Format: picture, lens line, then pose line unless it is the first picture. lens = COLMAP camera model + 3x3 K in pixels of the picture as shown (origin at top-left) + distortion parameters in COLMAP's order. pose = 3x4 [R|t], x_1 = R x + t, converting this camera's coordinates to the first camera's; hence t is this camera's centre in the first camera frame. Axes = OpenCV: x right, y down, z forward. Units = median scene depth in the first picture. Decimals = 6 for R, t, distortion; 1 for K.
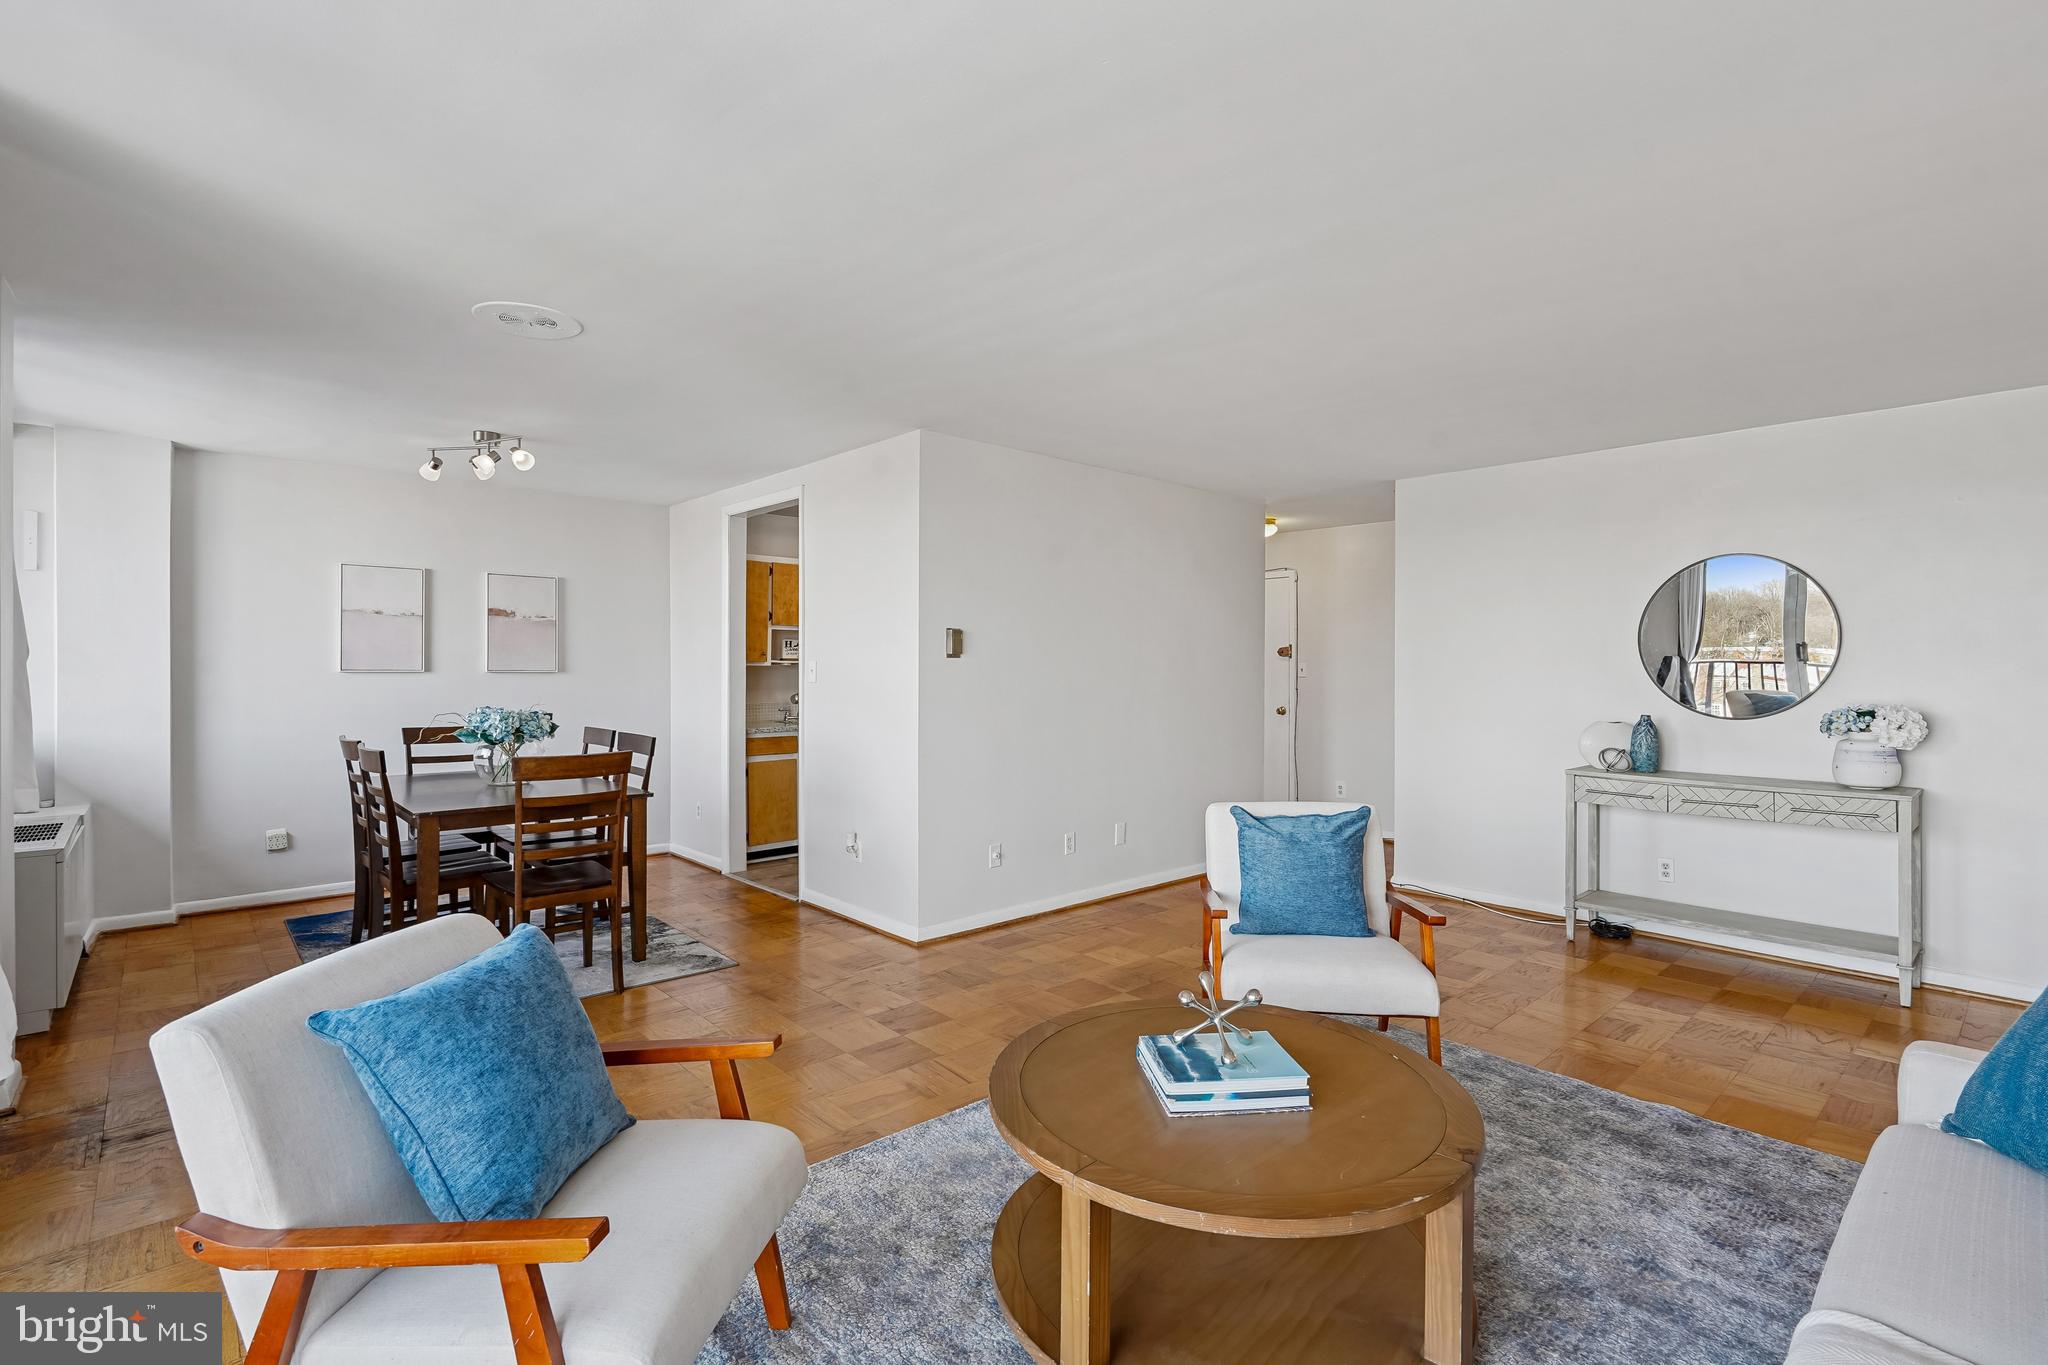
lens RADIAL K [[946.3, 0, 1018.8], [0, 946.3, 671.4], [0, 0, 1]] dist [0.000896, 0.000490]
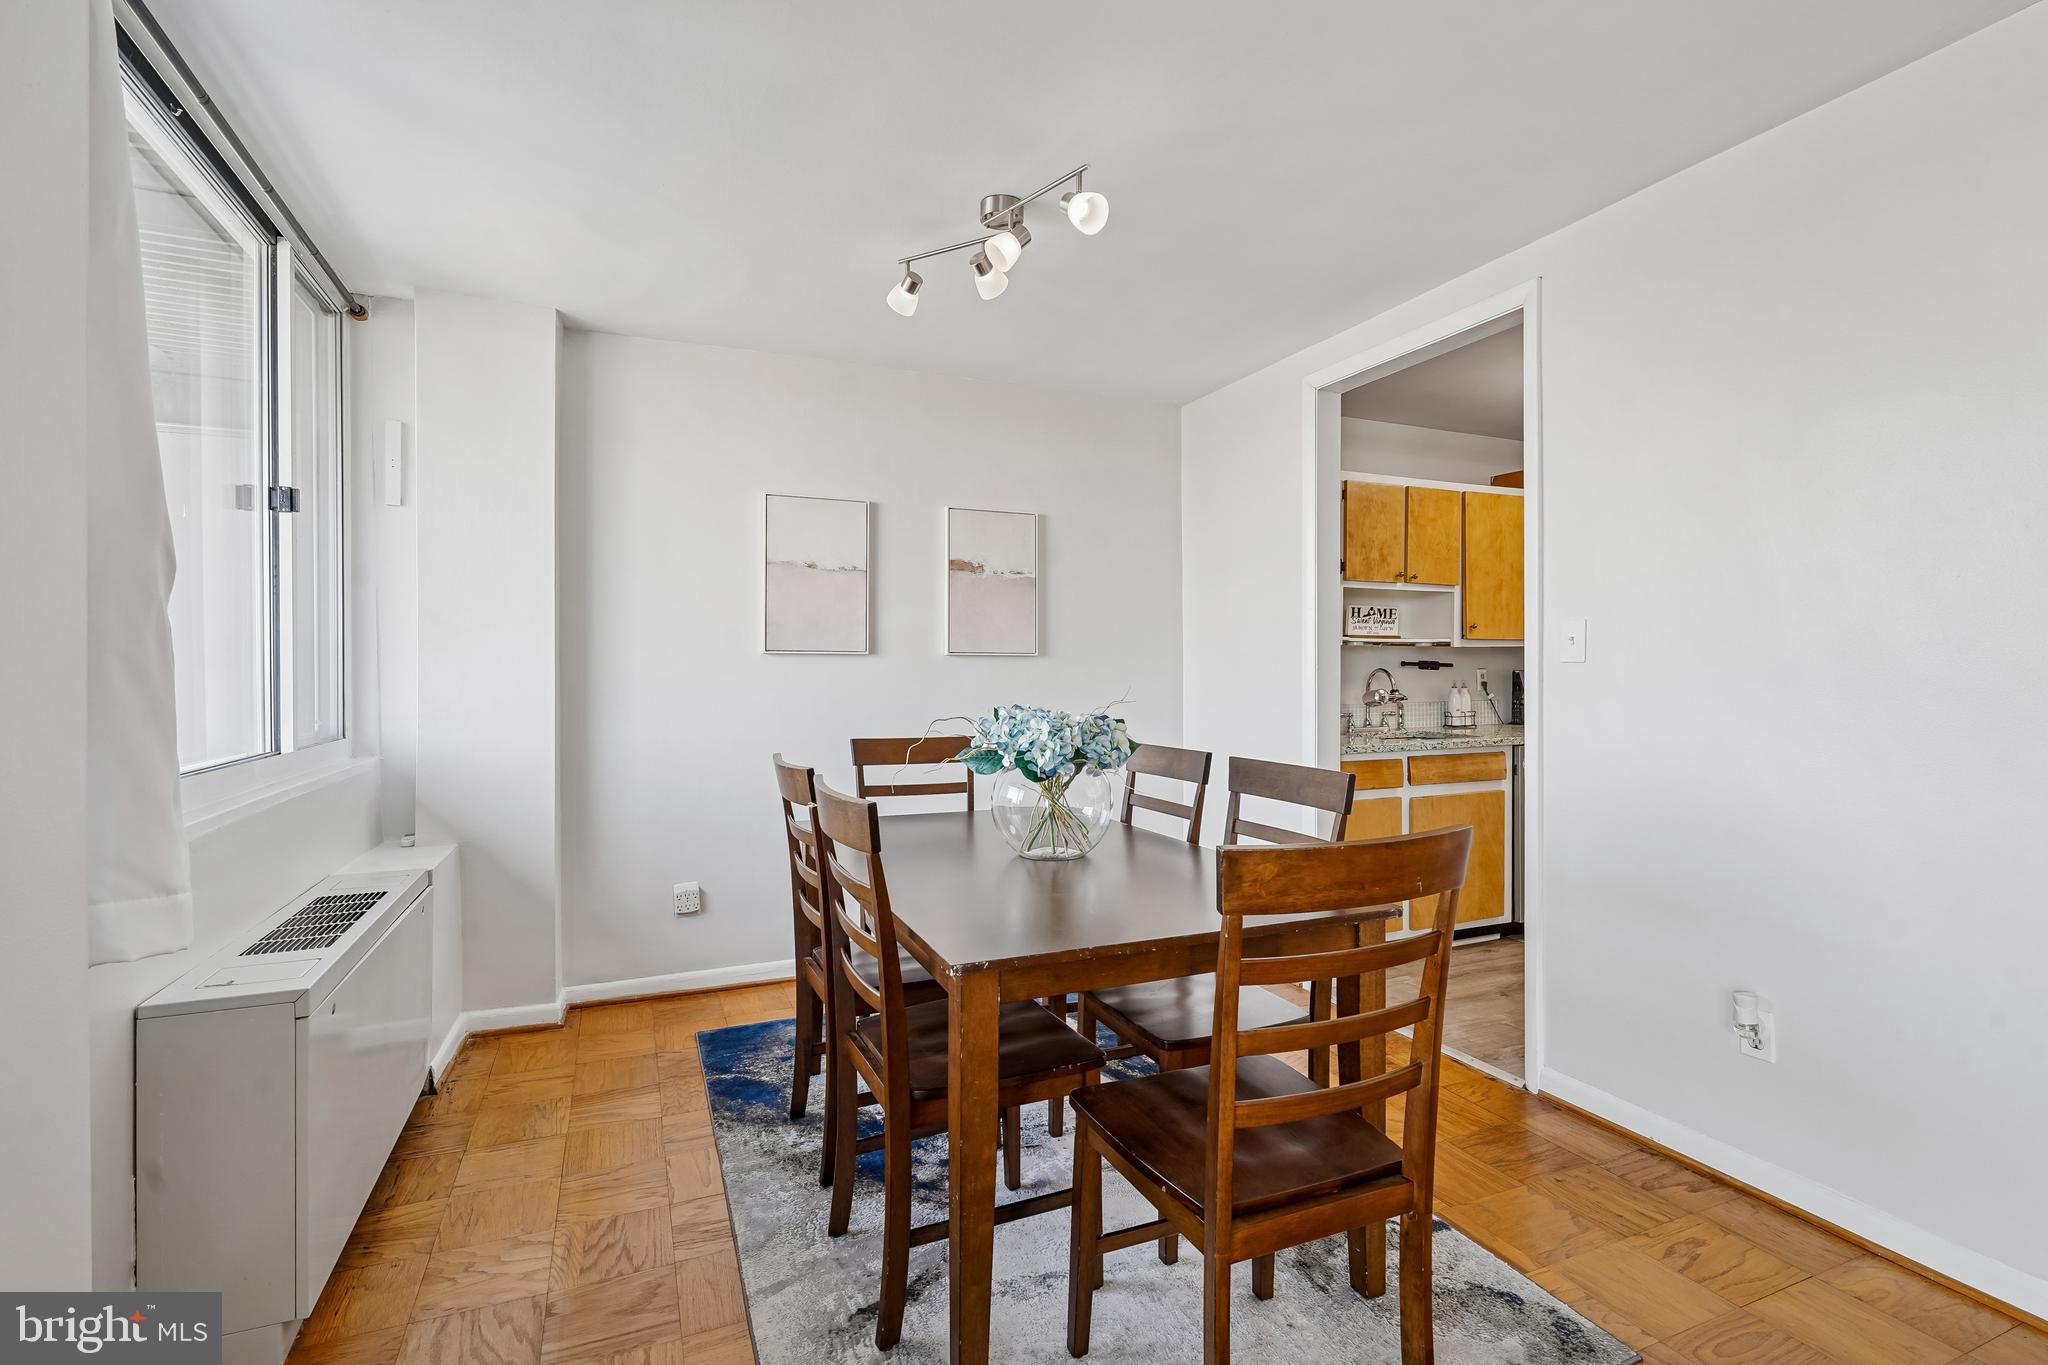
lens RADIAL K [[946.3, 0, 1018.8], [0, 946.3, 671.4], [0, 0, 1]] dist [0.000896, 0.000490]
pose [[0.943566, -0.004210, -0.331157, -0.348541], [0.002634, 0.999983, -0.005209, 0.019125], [0.331173, 0.004043, 0.943561, 0.457851]]
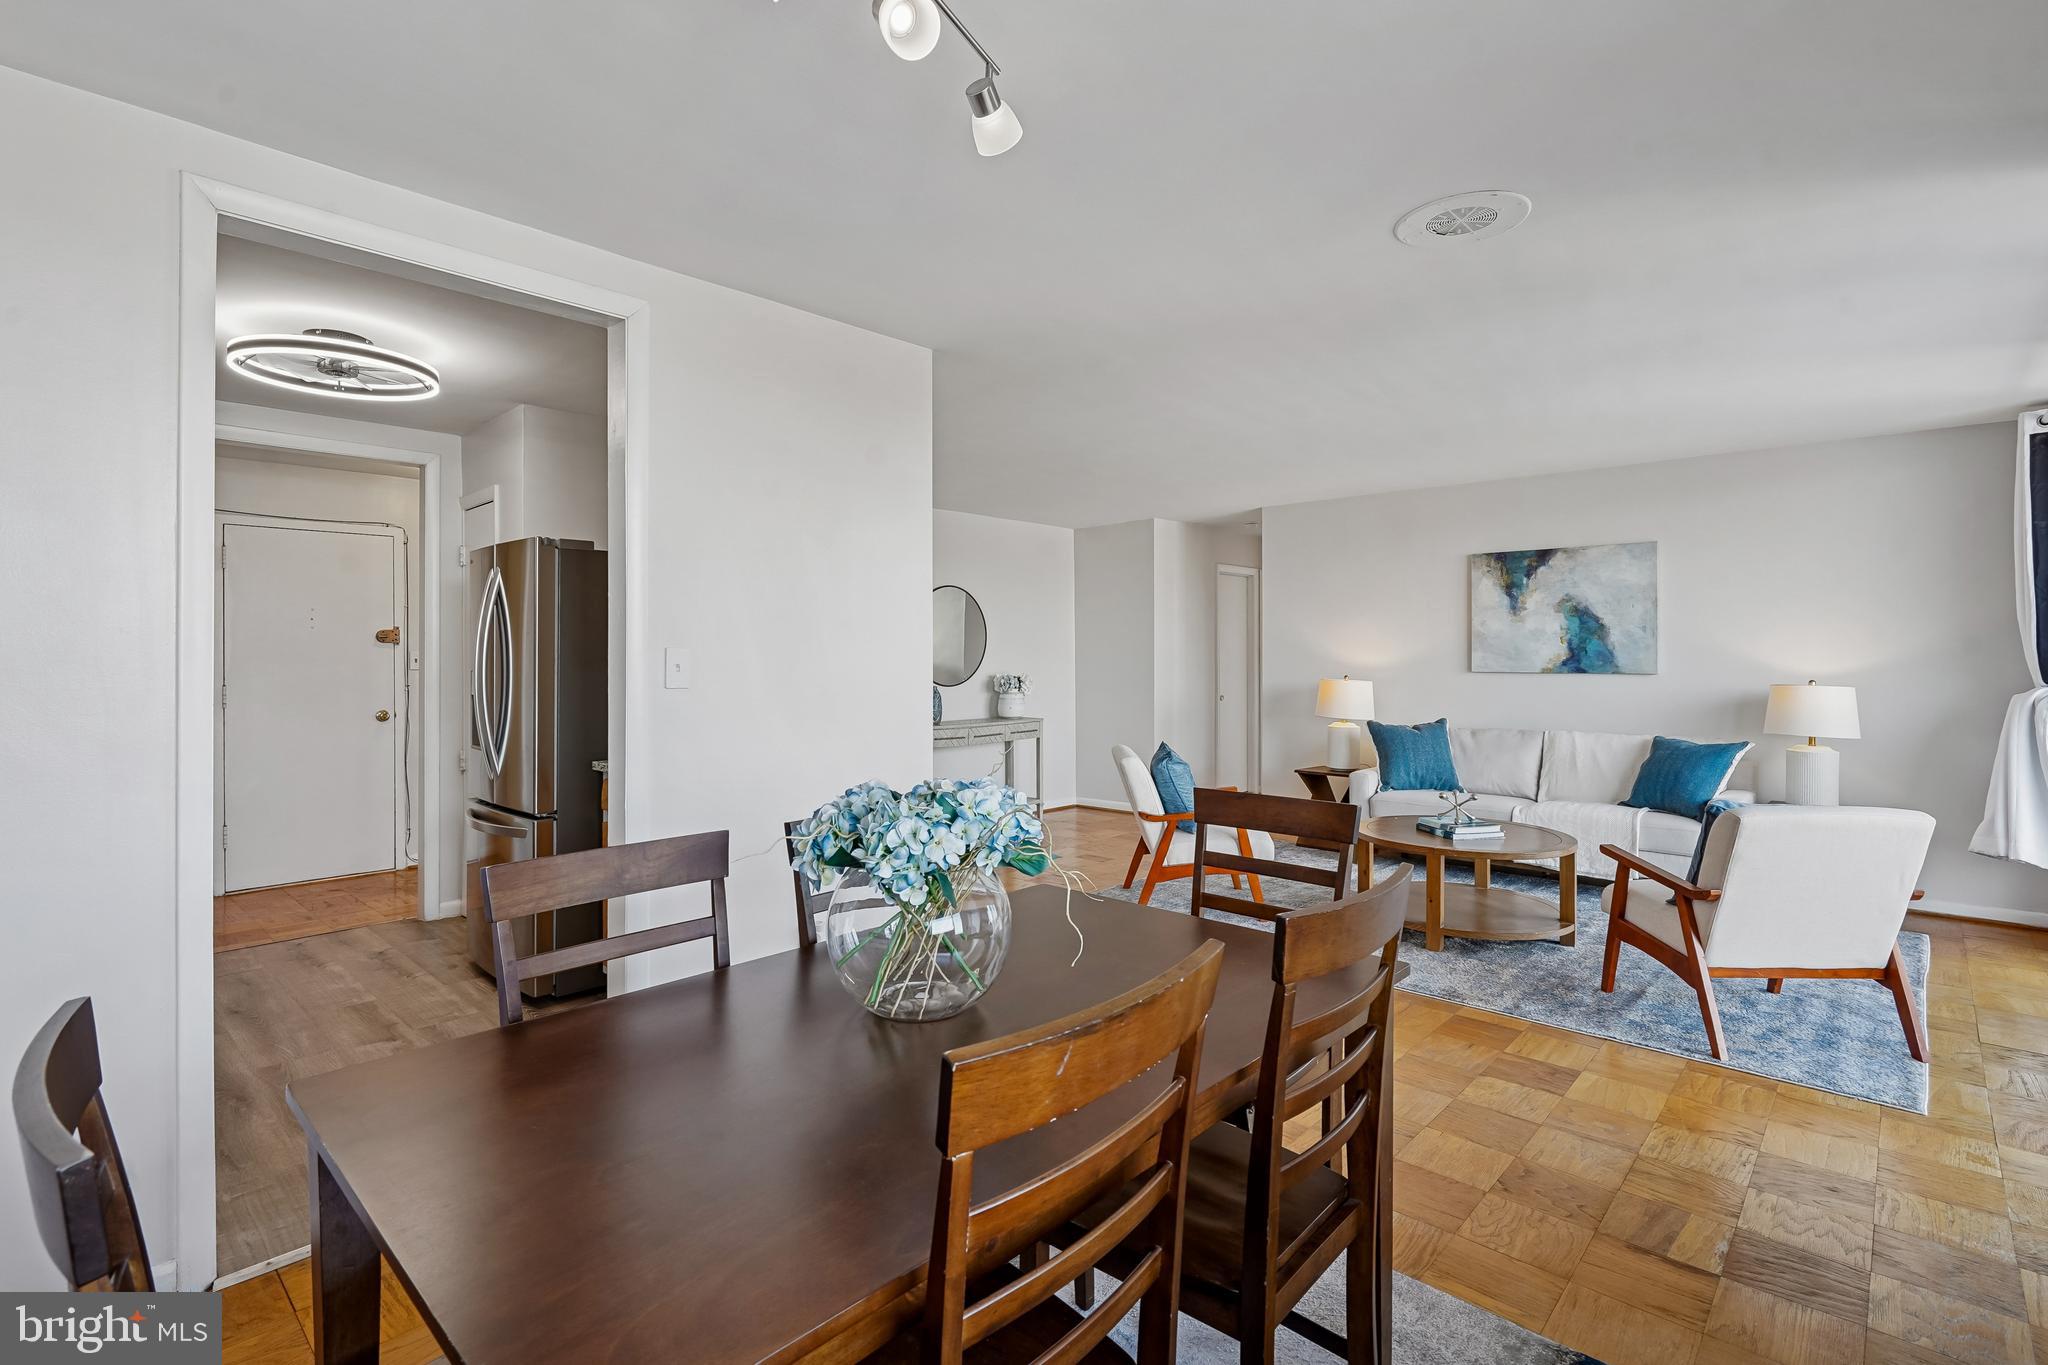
lens RADIAL K [[951.3, 0, 1017.8], [0, 951.3, 650.7], [0, 0, 1]] dist [0.000637, -0.000370]
pose [[-0.081200, 0.003339, 0.996692, -0.810333], [0.005974, 0.999978, -0.002863, -0.007267], [-0.996680, 0.005722, -0.081218, 0.904187]]
